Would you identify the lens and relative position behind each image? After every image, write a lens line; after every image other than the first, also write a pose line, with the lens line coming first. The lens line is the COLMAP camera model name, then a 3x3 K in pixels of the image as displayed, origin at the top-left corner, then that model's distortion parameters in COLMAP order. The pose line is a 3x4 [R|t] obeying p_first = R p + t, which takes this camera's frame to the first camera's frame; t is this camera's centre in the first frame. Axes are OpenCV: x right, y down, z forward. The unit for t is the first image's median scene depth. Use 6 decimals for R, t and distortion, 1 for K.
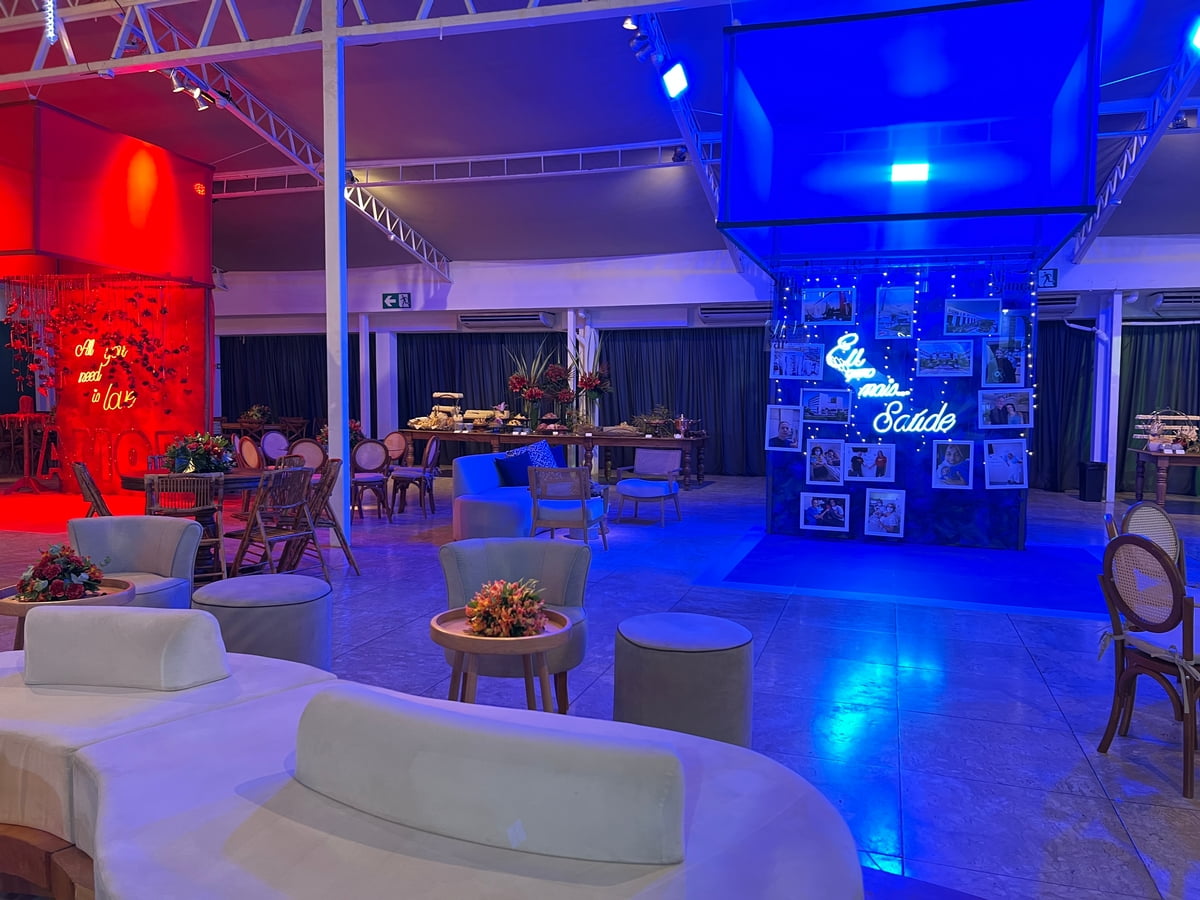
lens RADIAL K [[894.2, 0, 591.4], [0, 894.2, 448.1], [0, 0, 1]] dist [0.060689, -0.058690]
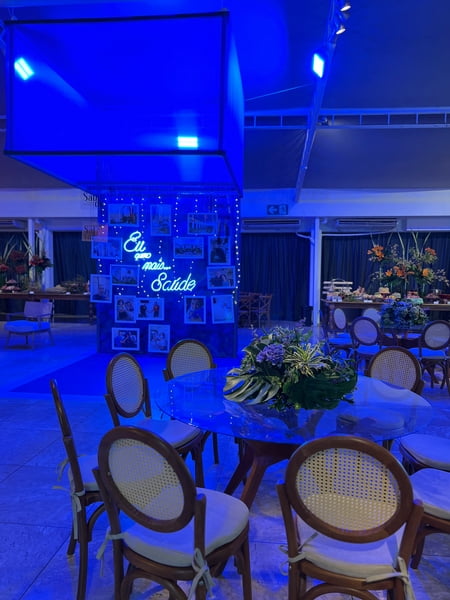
lens RADIAL K [[450.9, 0, 222.5], [0, 450.9, 296.0], [0, 0, 1]] dist [0.048278, -0.018394]
pose [[0.978283, -0.004985, 0.207215, 0.265479], [0.006128, 0.999969, -0.004876, -0.003367], [-0.207185, 0.006040, 0.978283, 0.145287]]
